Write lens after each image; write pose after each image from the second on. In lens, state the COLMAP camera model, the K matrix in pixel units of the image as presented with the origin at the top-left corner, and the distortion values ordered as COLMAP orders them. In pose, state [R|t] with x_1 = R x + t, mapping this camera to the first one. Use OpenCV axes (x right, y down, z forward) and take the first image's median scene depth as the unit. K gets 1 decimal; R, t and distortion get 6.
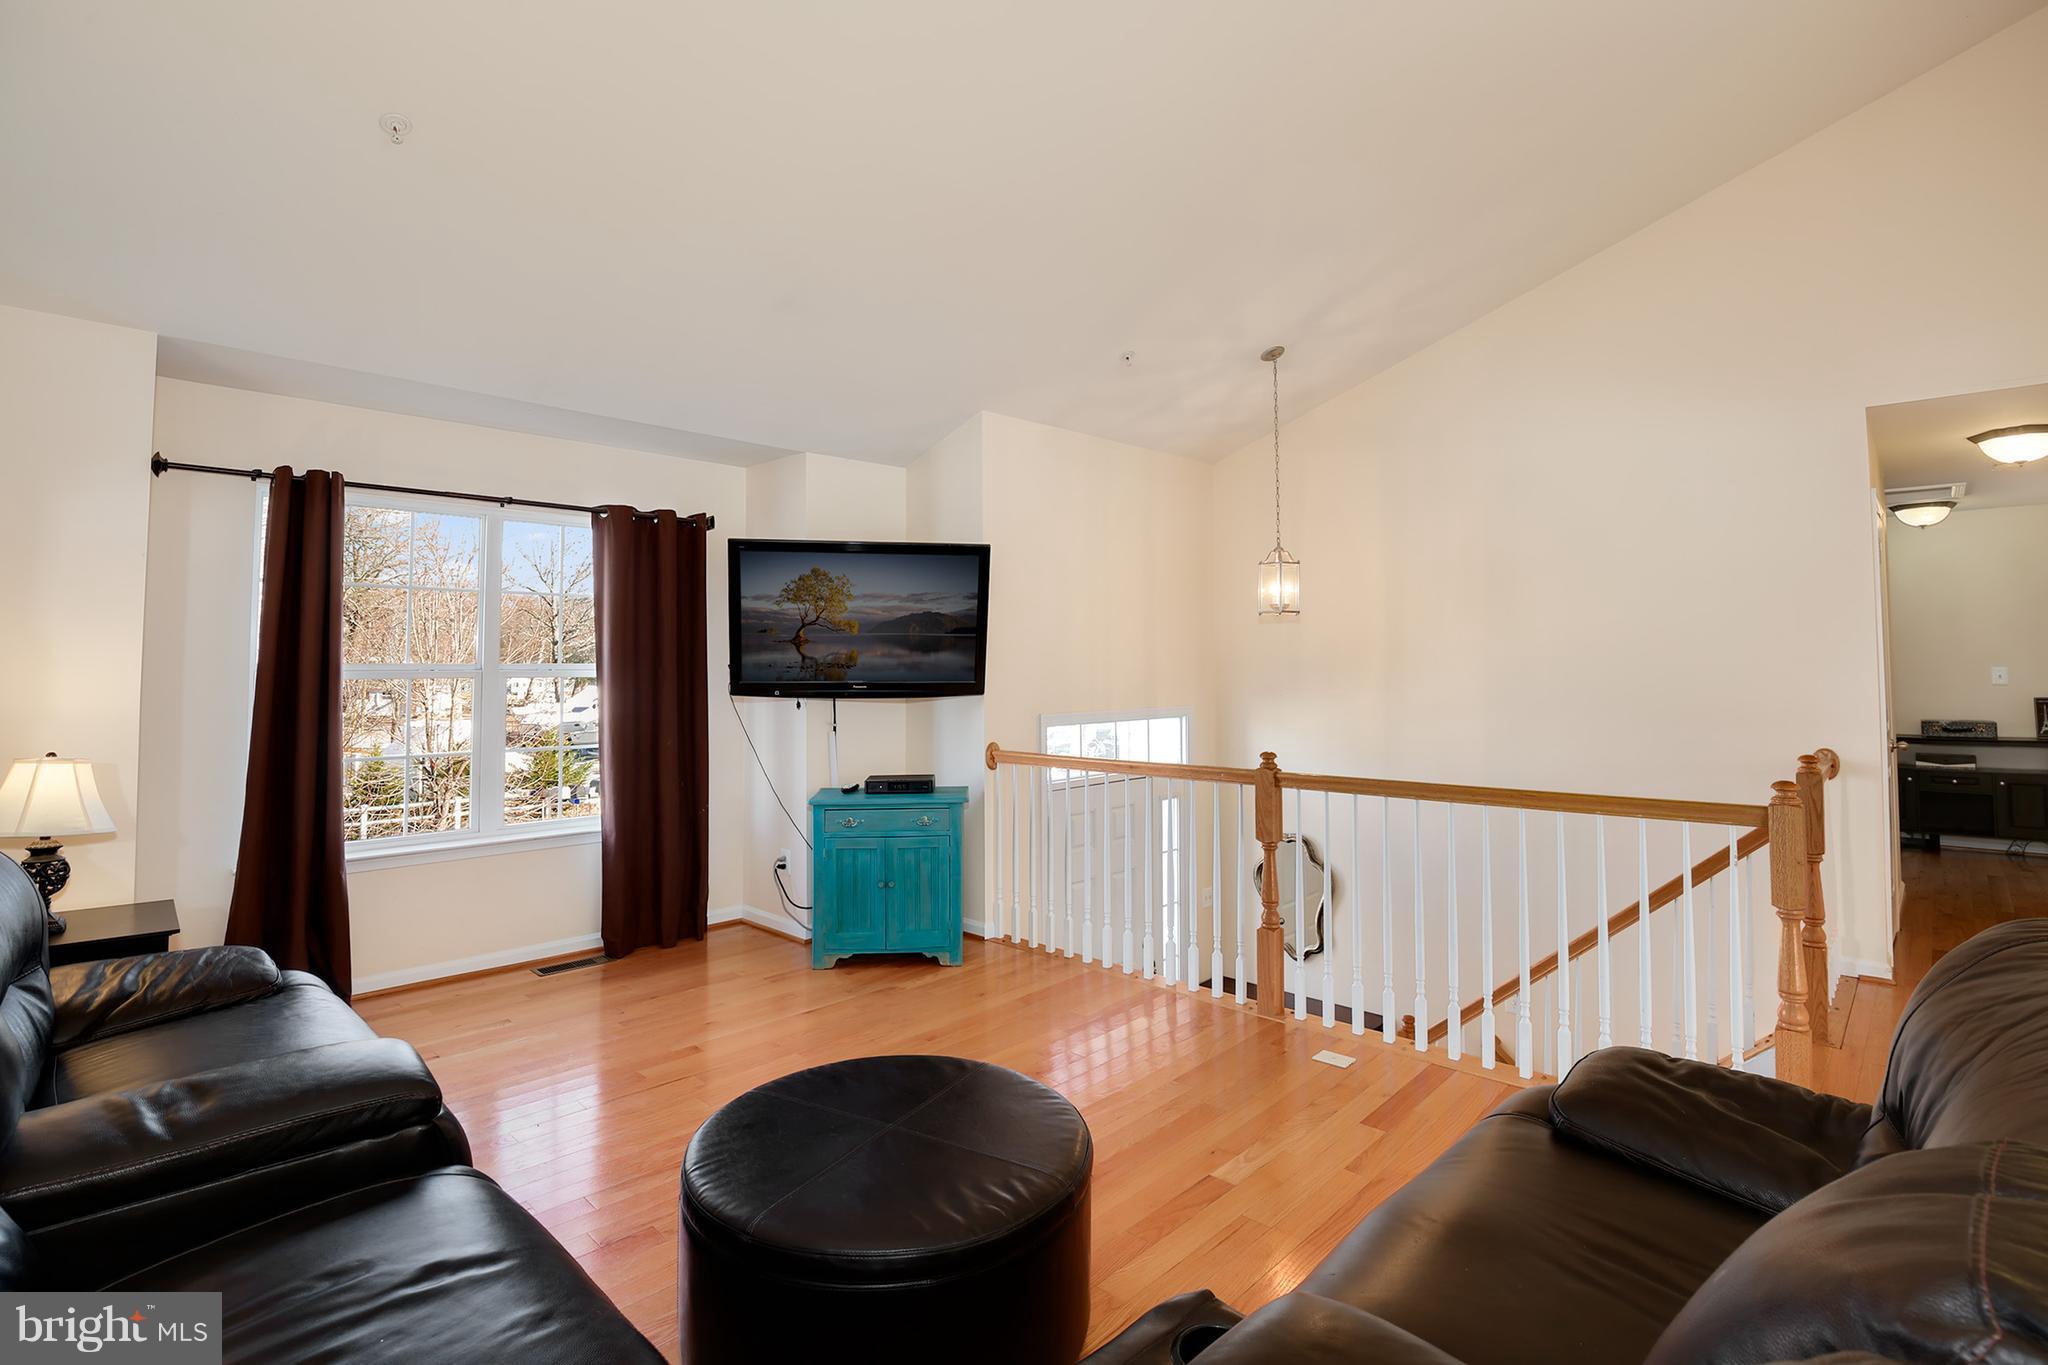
lens RADIAL K [[964.5, 0, 1017.0], [0, 964.5, 685.3], [0, 0, 1]] dist [-0.025946, 0.002104]
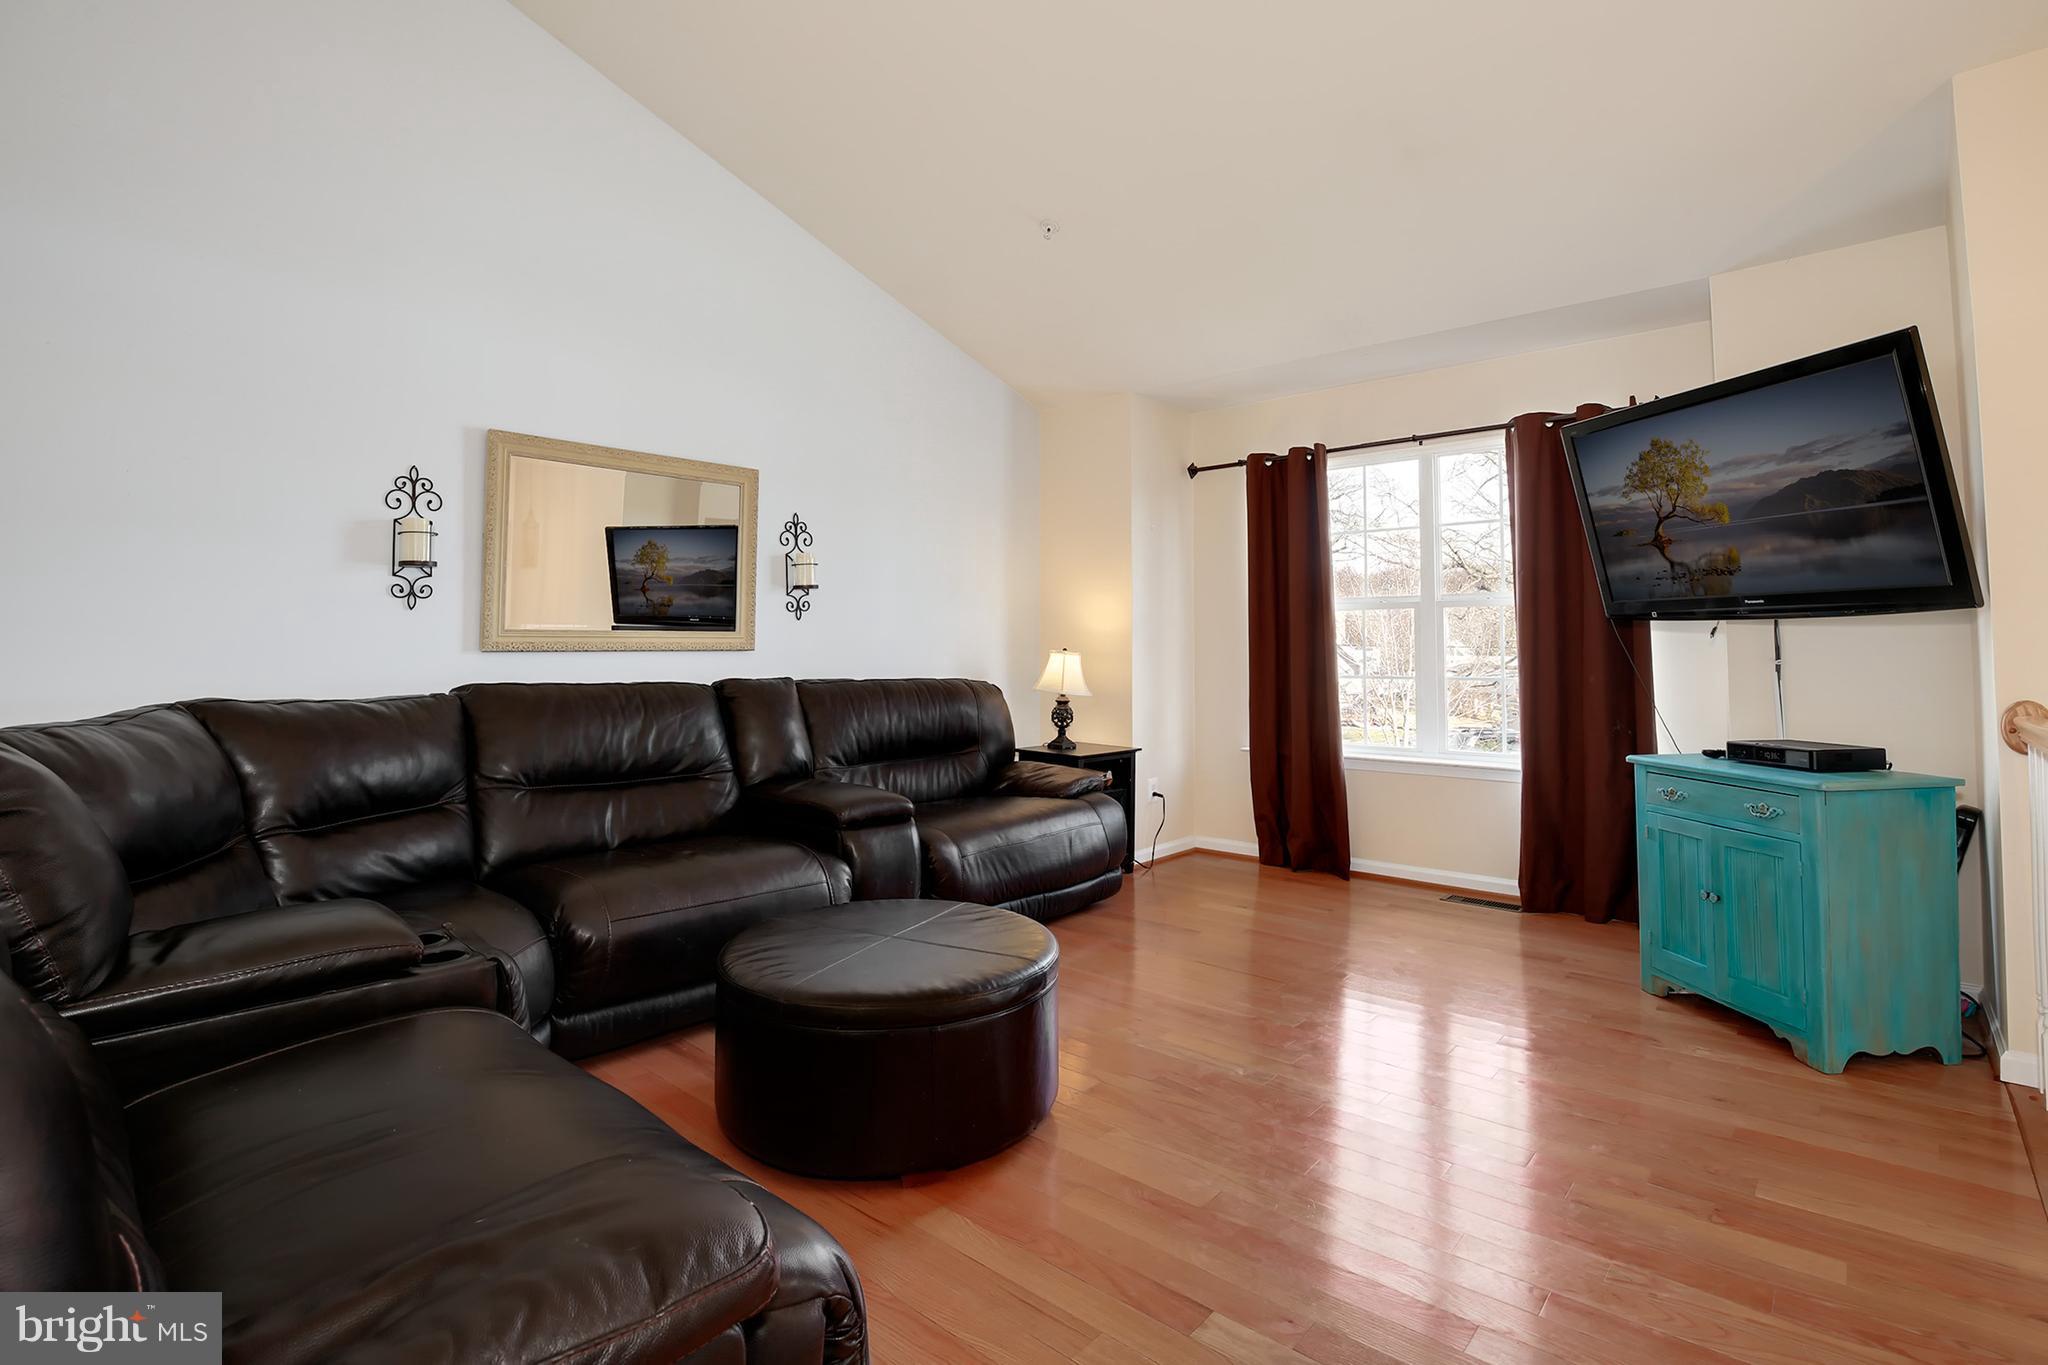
lens RADIAL K [[962.6, 0, 1020.5], [0, 962.6, 641.9], [0, 0, 1]] dist [-0.025925, 0.000194]
pose [[0.062420, -0.000612, -0.998050, 0.466810], [-0.010881, 0.999940, -0.001294, 0.036449], [0.997991, 0.010941, 0.062409, 0.466472]]
